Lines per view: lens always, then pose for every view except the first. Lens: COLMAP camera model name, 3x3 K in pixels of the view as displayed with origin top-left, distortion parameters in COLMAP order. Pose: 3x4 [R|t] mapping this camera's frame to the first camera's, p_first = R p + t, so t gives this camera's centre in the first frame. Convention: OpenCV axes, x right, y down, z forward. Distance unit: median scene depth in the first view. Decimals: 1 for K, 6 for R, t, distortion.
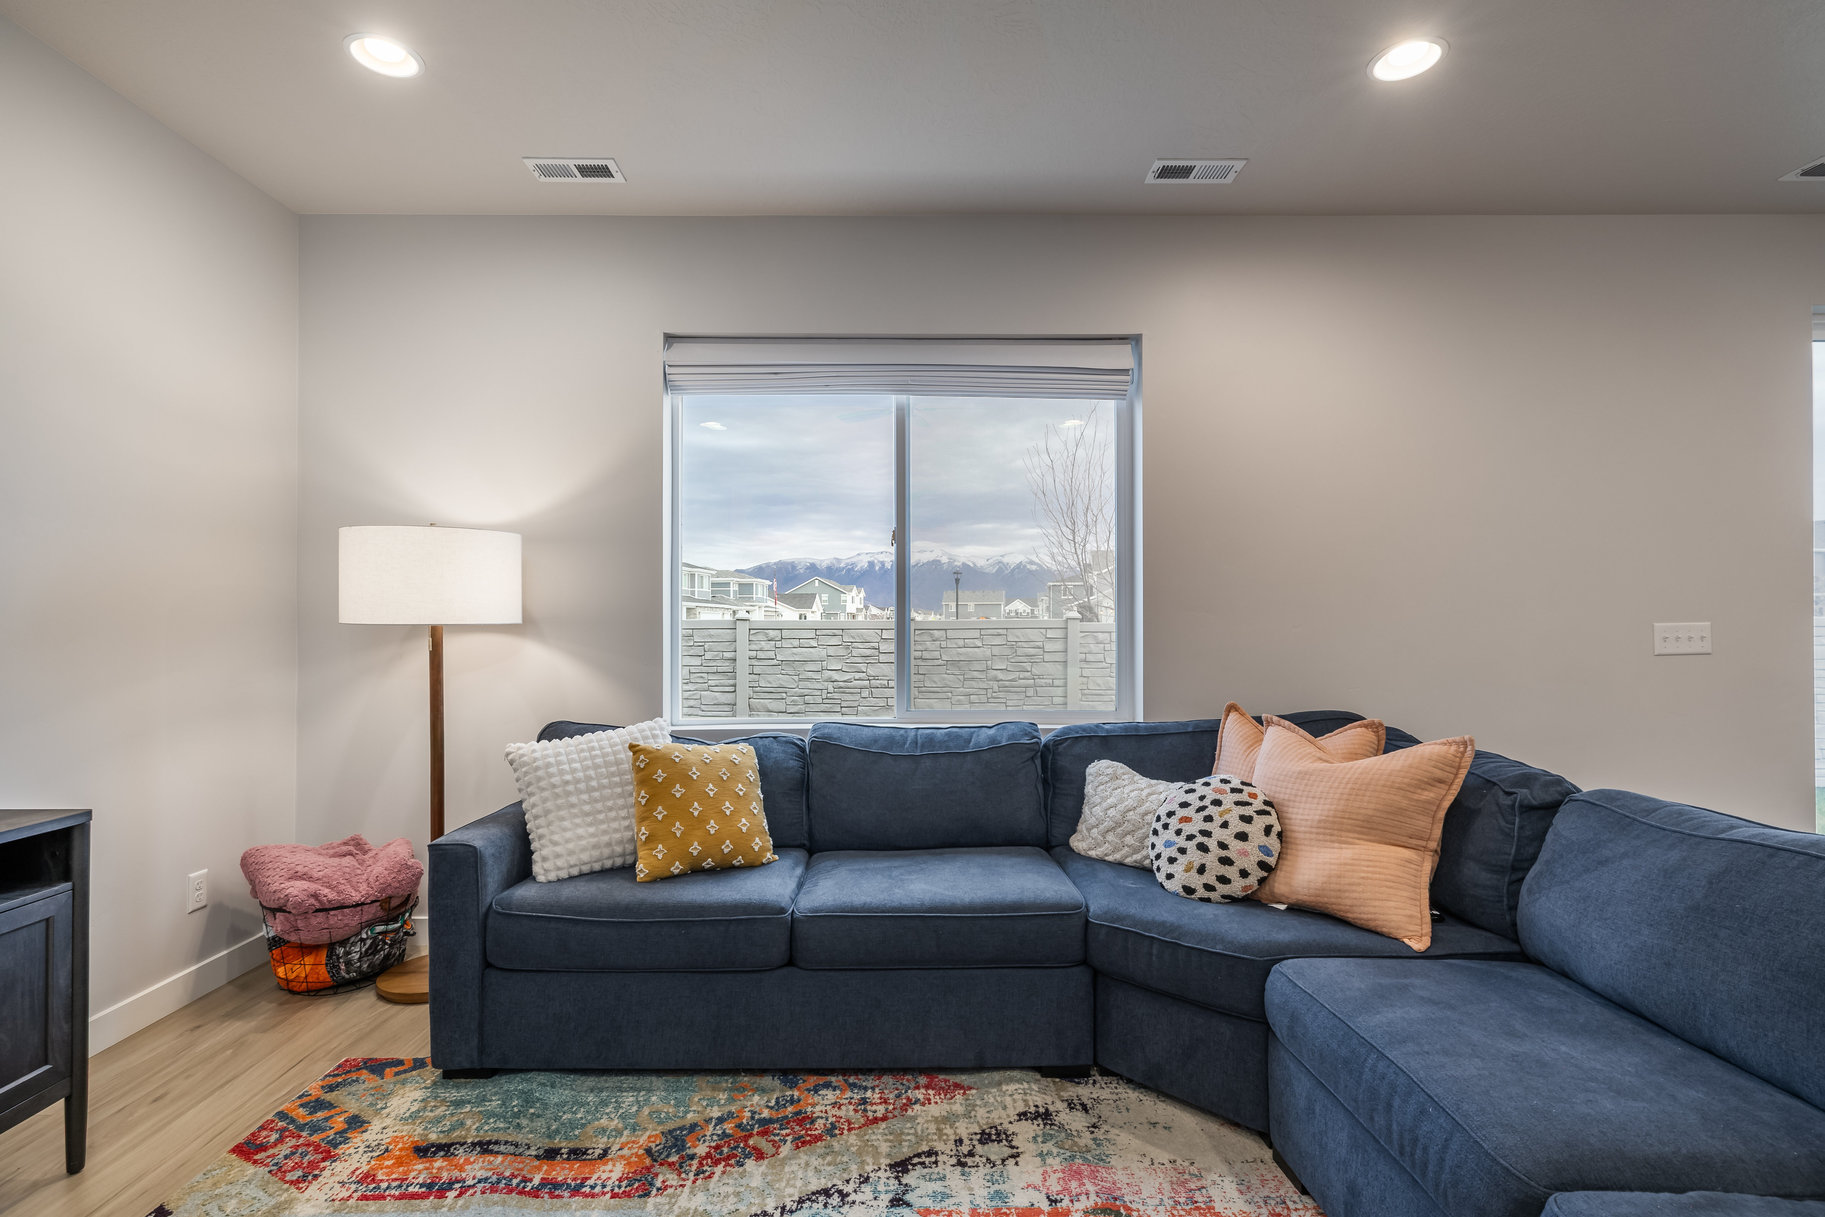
lens RADIAL K [[872.9, 0, 891.9], [0, 872.9, 618.2], [0, 0, 1]] dist [0.015585, 0.000643]
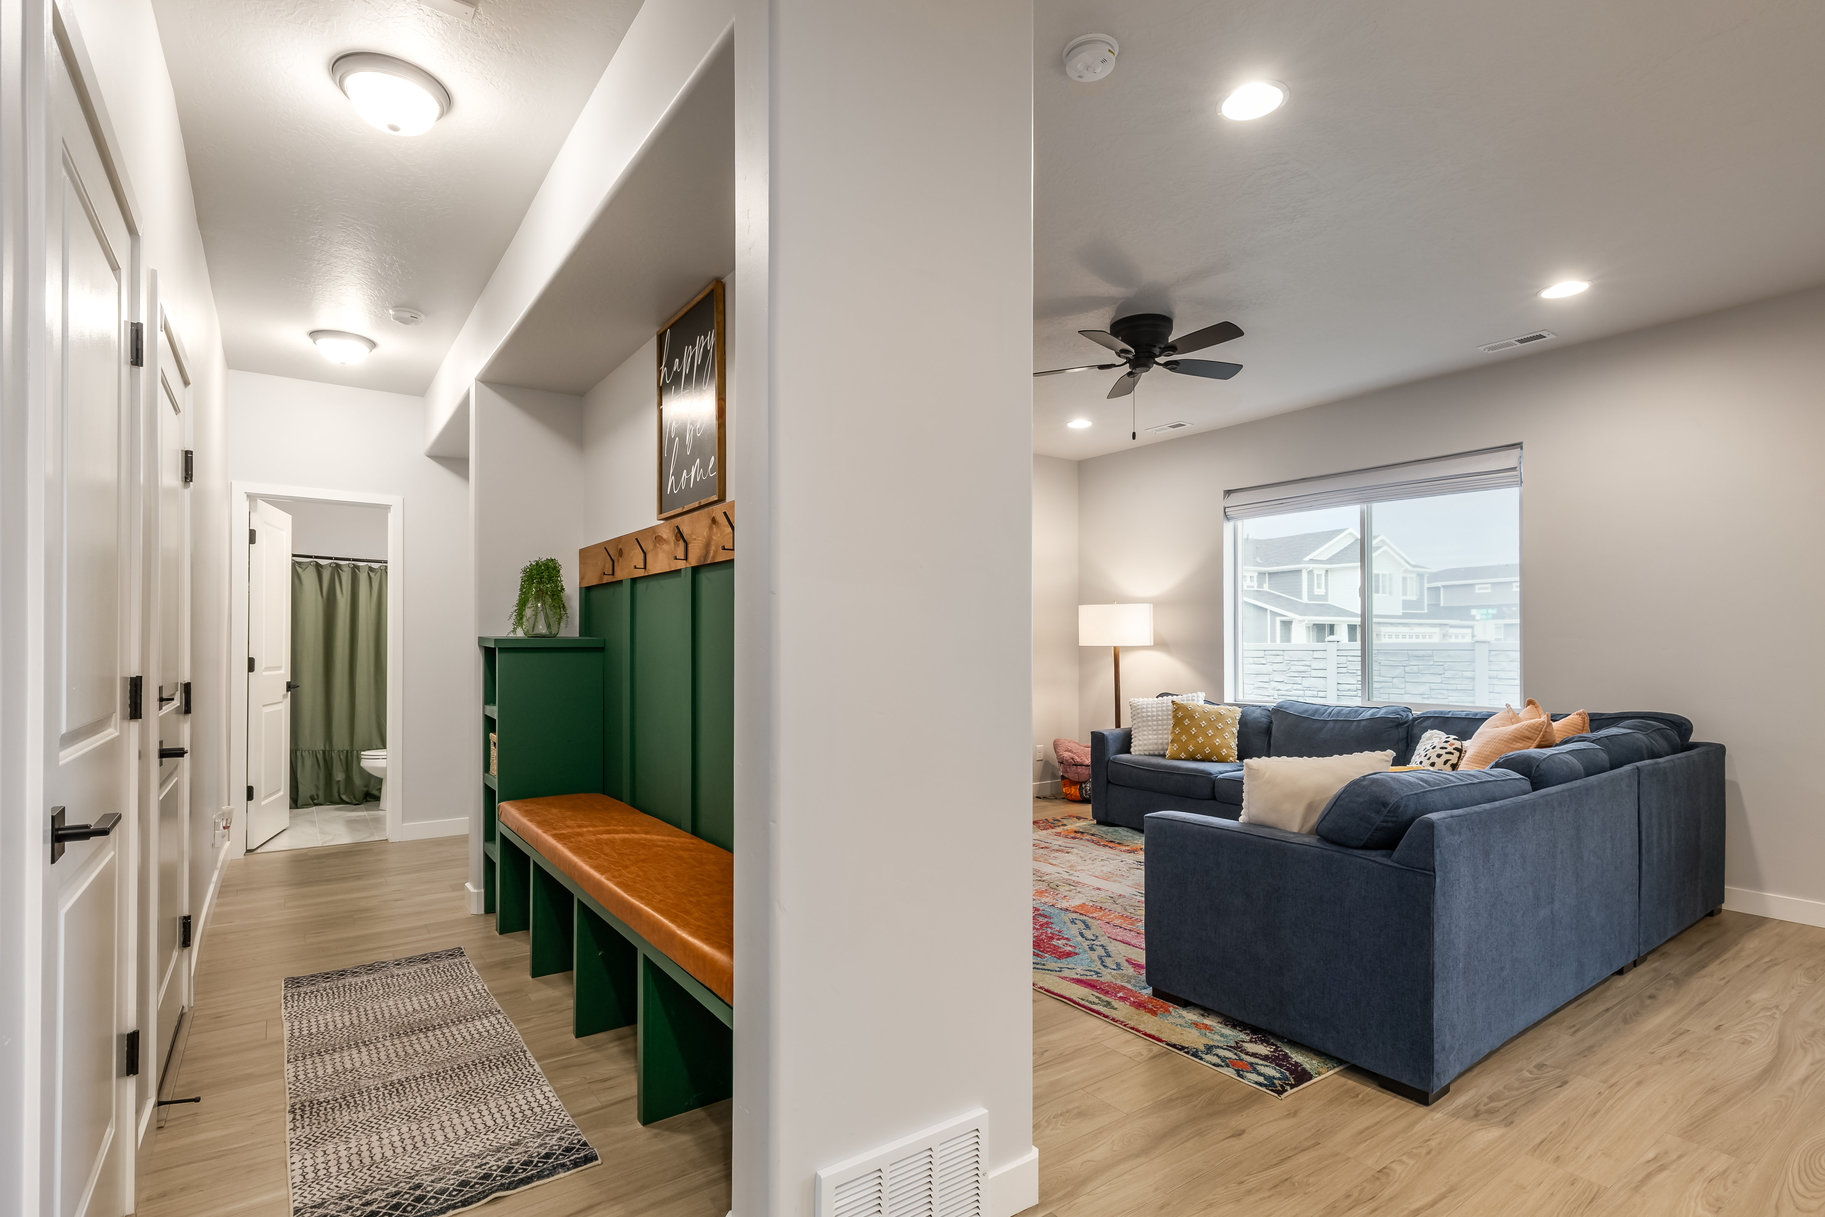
lens RADIAL K [[872.9, 0, 891.9], [0, 872.9, 618.2], [0, 0, 1]] dist [0.015585, 0.000643]
pose [[0.577634, -0.028891, -0.815784, 0.985972], [0.007709, 0.999522, -0.029939, -0.002377], [0.816259, 0.011005, 0.577581, -0.764910]]
